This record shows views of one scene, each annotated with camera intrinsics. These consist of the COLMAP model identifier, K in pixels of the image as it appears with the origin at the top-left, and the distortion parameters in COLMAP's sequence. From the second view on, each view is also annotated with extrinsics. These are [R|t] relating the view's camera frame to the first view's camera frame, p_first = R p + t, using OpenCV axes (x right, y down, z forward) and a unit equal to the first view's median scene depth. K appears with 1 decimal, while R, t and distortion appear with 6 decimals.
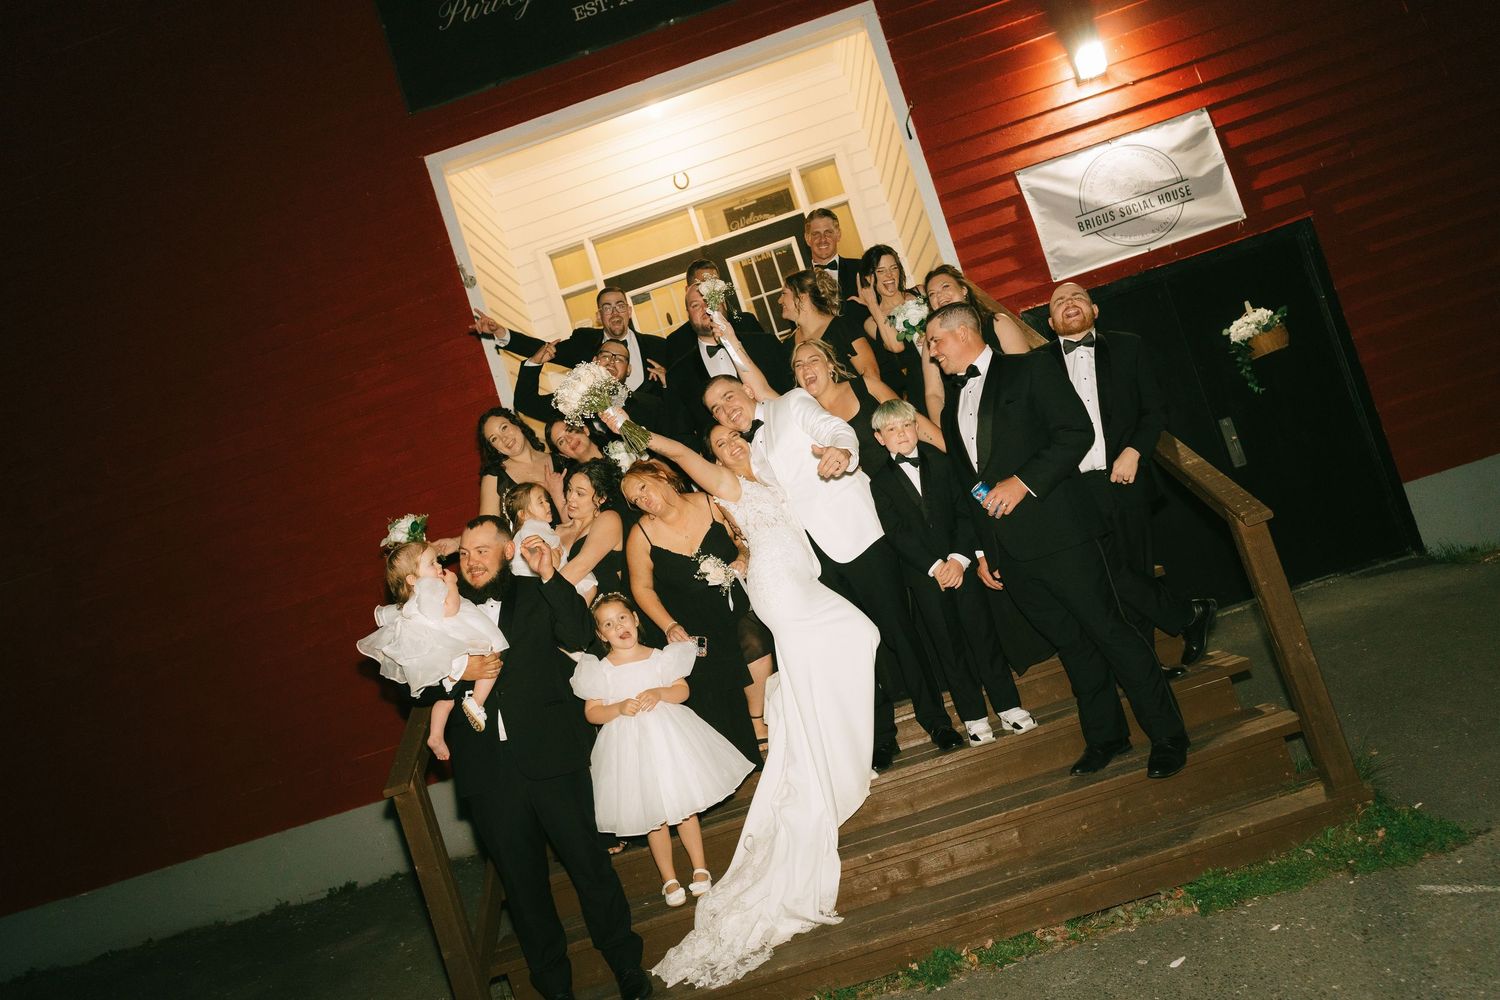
lens RADIAL K [[1035.8, 0, 743.6], [0, 1035.8, 500.7], [0, 0, 1]] dist [0.000430, 0.002057]
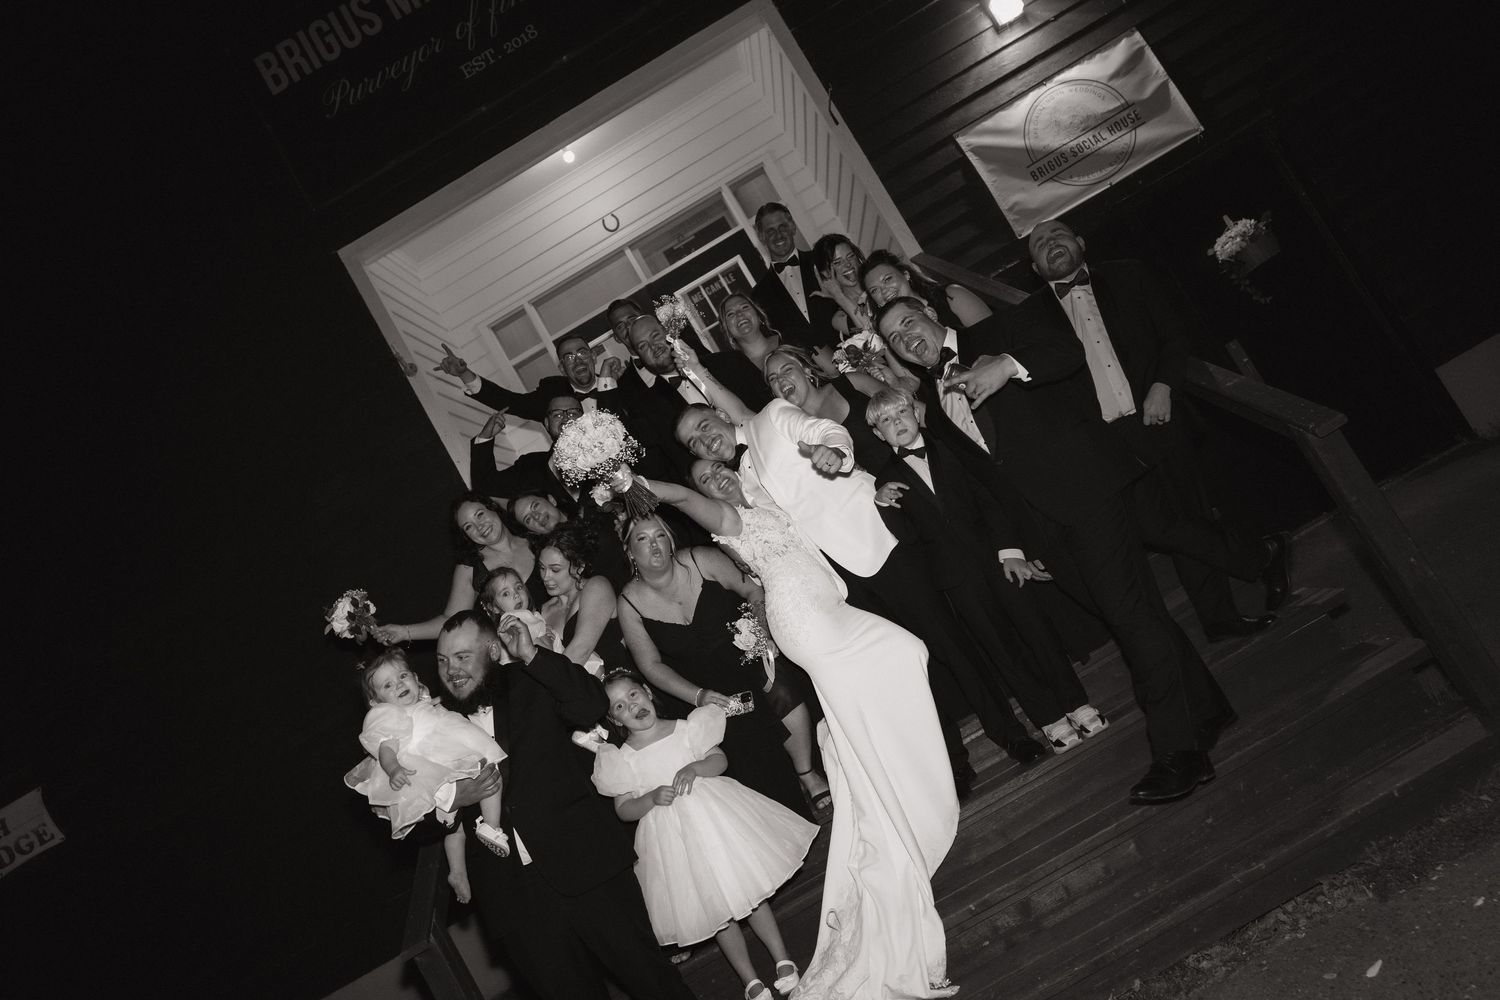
lens RADIAL K [[1010.0, 0, 745.1], [0, 1010.0, 503.2], [0, 0, 1]] dist [-0.001079, 0.001100]
pose [[0.977737, -0.209767, 0.005239, 0.002774], [0.209814, 0.977015, -0.037677, 0.007036], [0.002785, 0.037938, 0.999276, 0.133461]]
